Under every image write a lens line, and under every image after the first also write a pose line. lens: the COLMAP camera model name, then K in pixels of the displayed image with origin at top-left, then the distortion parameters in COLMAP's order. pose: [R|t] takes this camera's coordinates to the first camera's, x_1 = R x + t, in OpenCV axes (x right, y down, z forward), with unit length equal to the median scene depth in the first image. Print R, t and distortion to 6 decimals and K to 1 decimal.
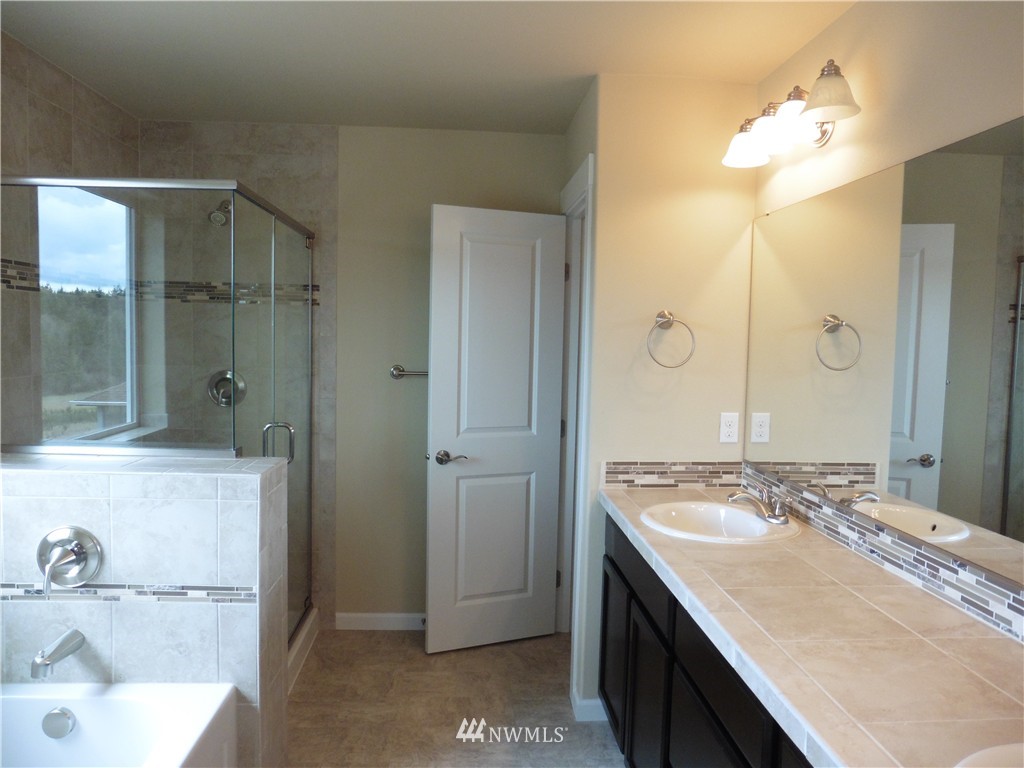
lens RADIAL K [[739.0, 0, 515.3], [0, 739.0, 383.9], [0, 0, 1]] dist [-0.056747, 0.029245]
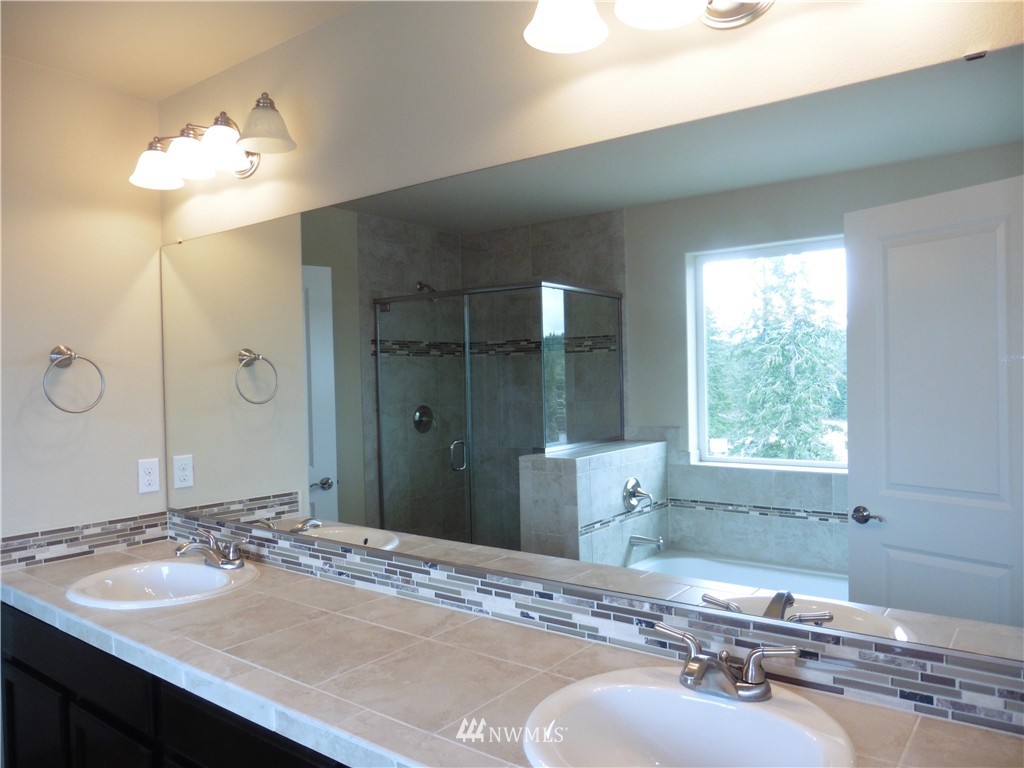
lens RADIAL K [[739.0, 0, 510.3], [0, 739.0, 387.6], [0, 0, 1]] dist [-0.056747, 0.029245]
pose [[0.661606, -0.044196, 0.748548, -0.092642], [0.081808, 0.996557, -0.013467, 0.000816], [-0.745376, 0.070147, 0.662944, 0.088809]]
